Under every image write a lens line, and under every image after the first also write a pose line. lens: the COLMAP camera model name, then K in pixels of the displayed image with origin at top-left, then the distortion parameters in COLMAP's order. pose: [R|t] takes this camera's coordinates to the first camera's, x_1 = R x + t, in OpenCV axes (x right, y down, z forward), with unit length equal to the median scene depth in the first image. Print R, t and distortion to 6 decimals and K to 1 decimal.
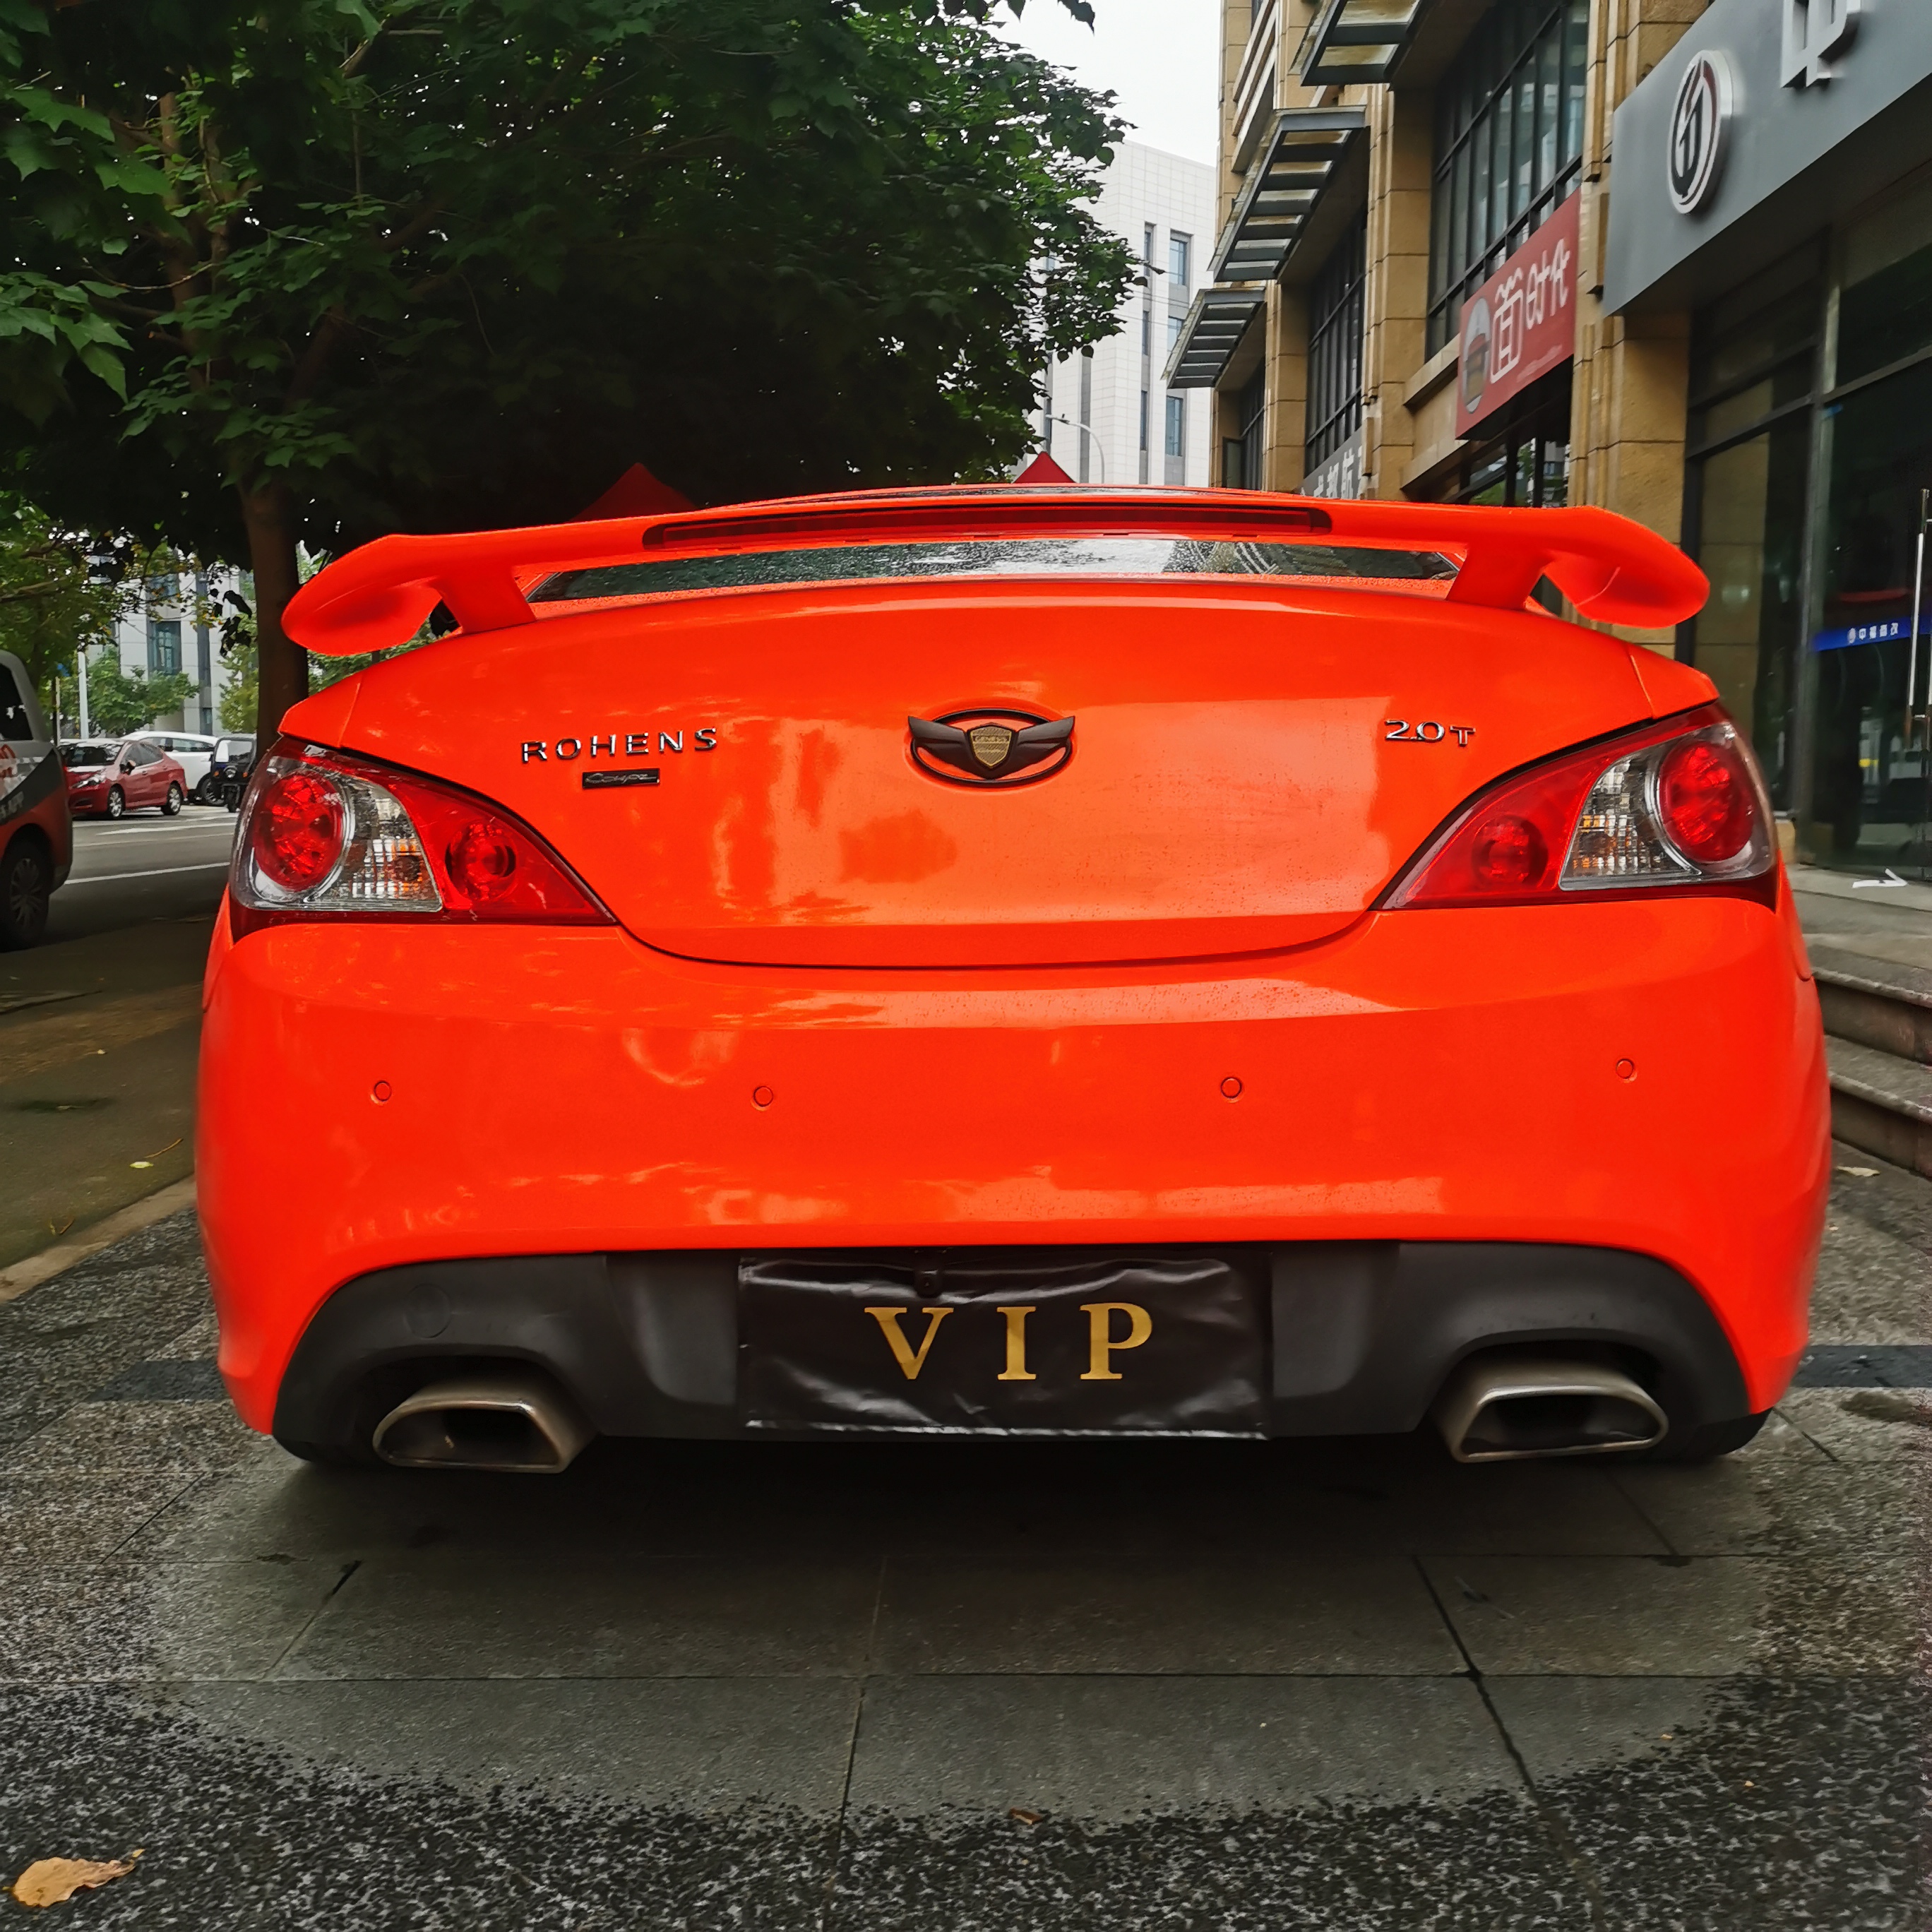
lens RADIAL K [[1974.9, 0, 971.2], [0, 1974.9, 969.8], [0, 0, 1]] dist [0.018726, 0.000000]
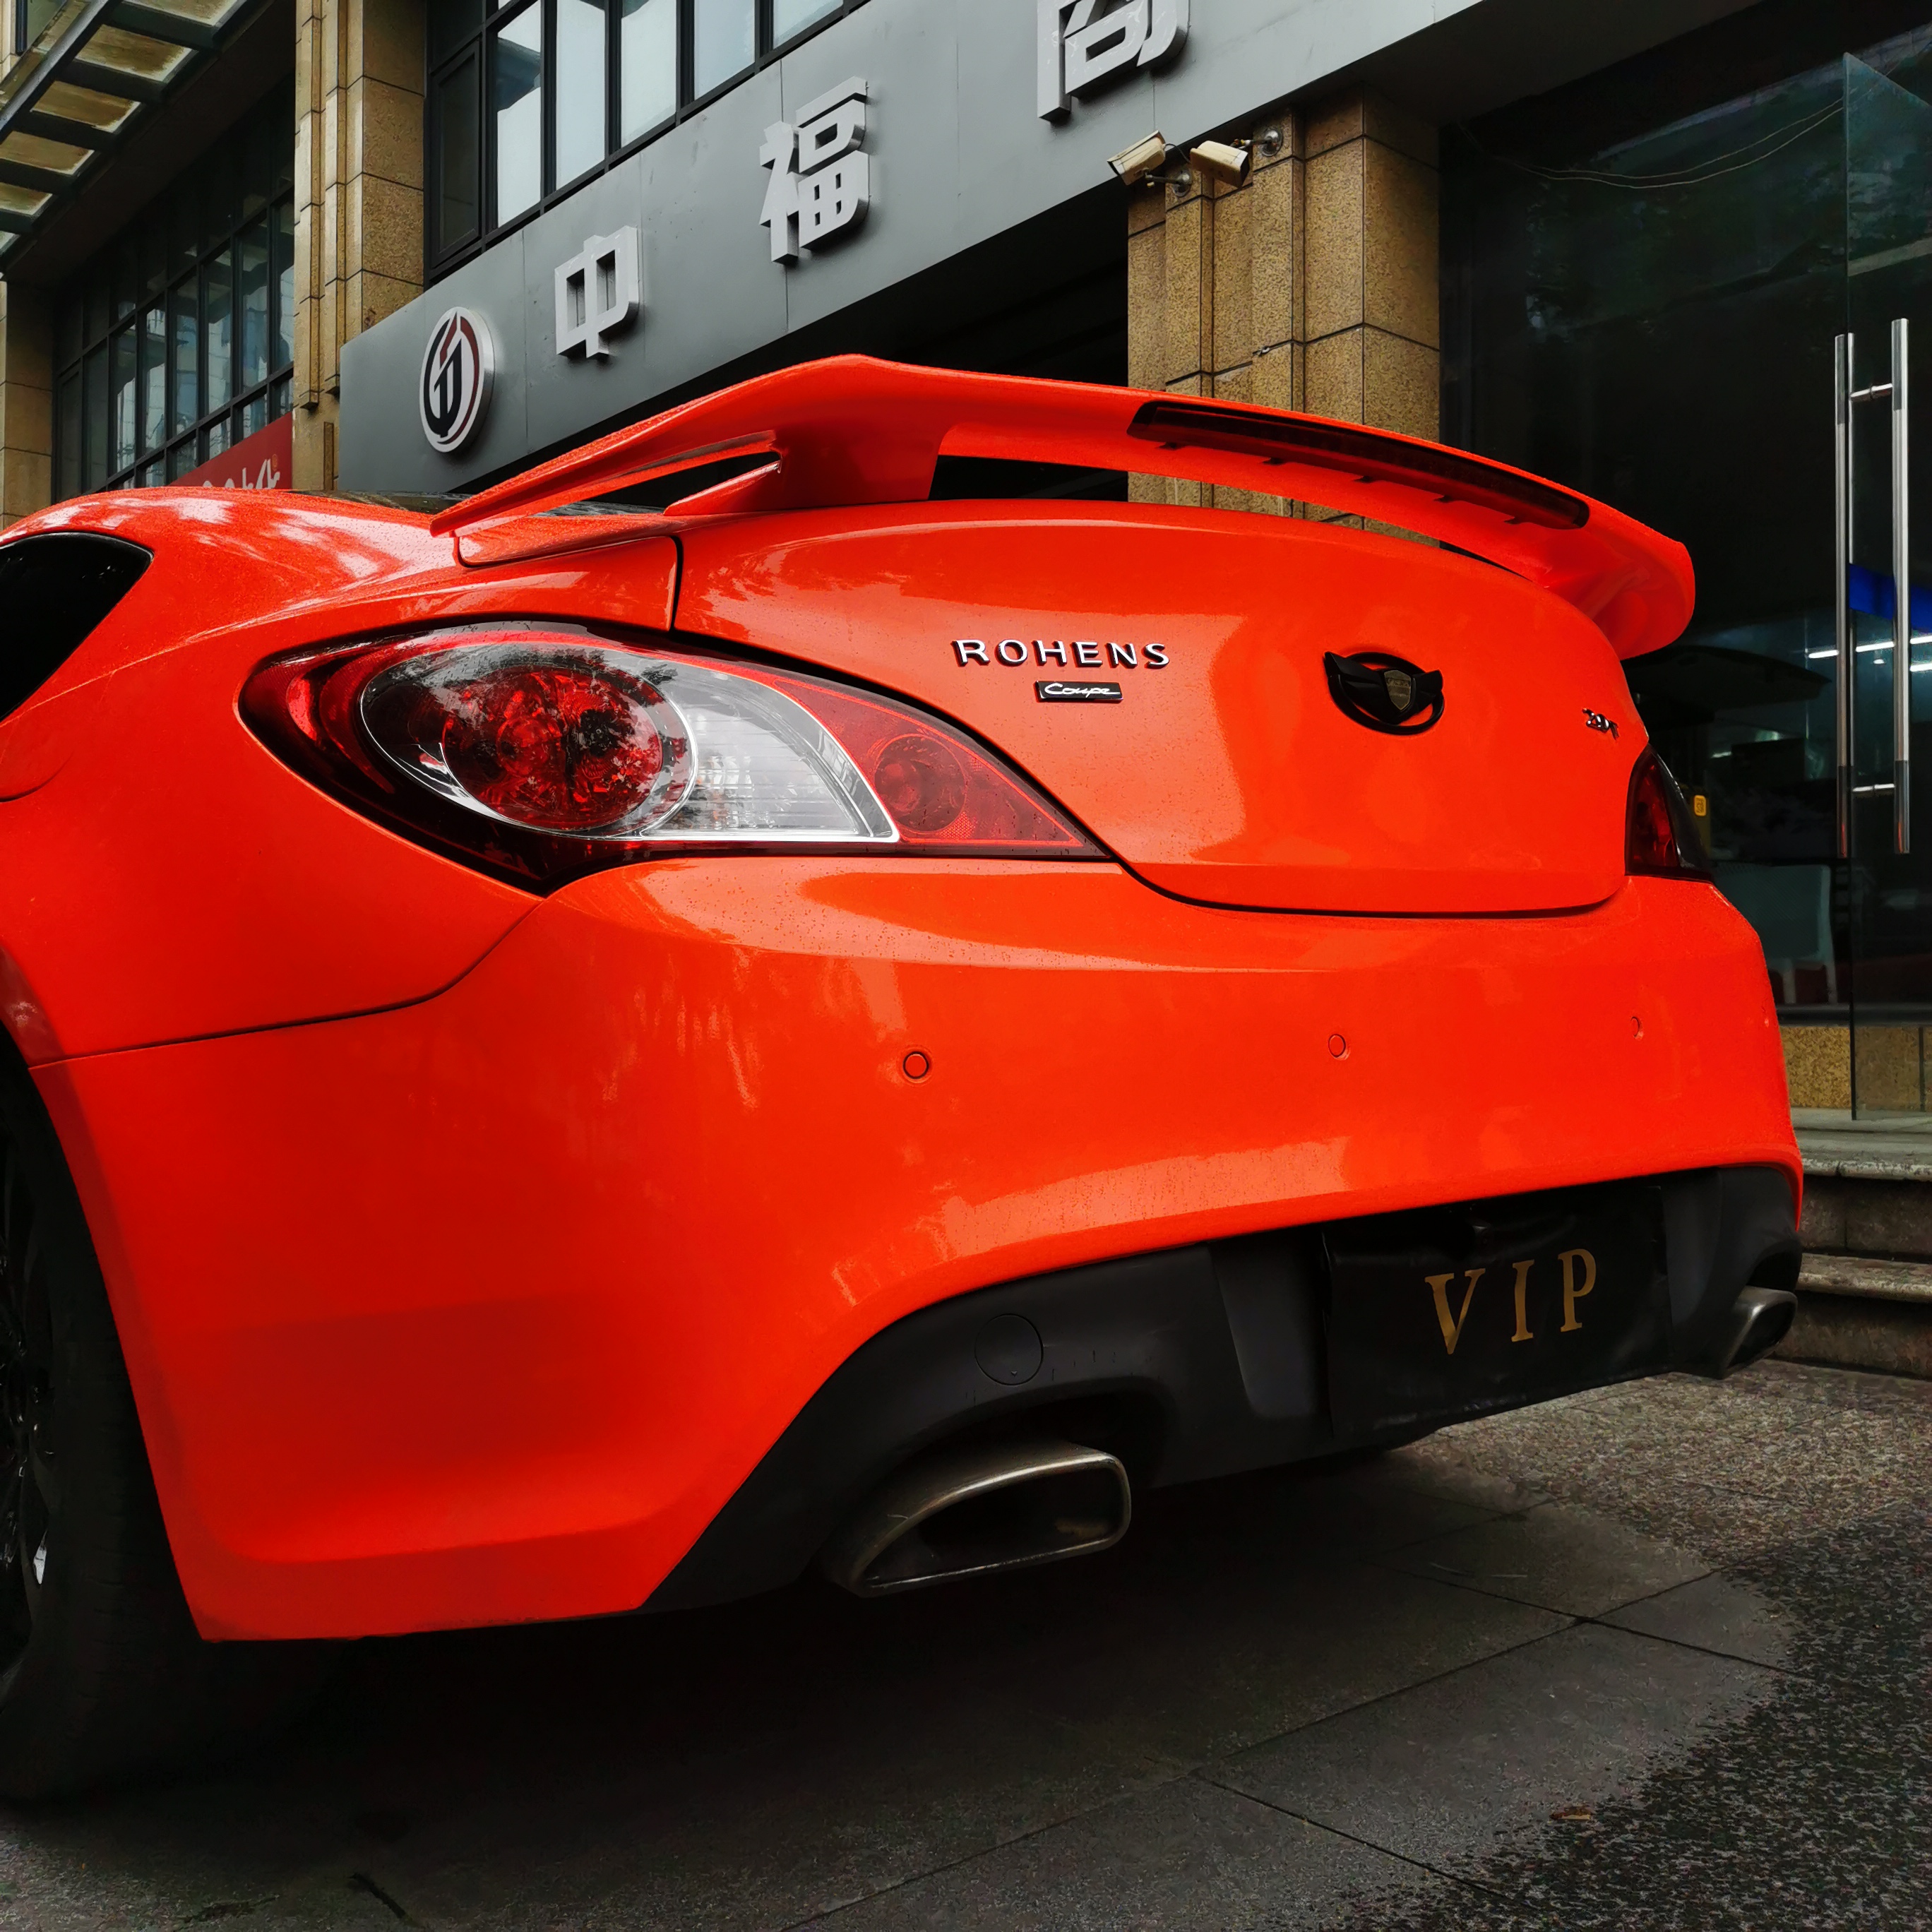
lens RADIAL K [[1974.9, 0, 984.2], [0, 1974.9, 964.1], [0, 0, 1]] dist [0.018726, 0.000000]
pose [[0.748817, 0.011470, 0.662677, -0.765409], [0.073909, 0.992169, -0.100689, 0.099778], [-0.658642, 0.124376, 0.742106, 0.421180]]
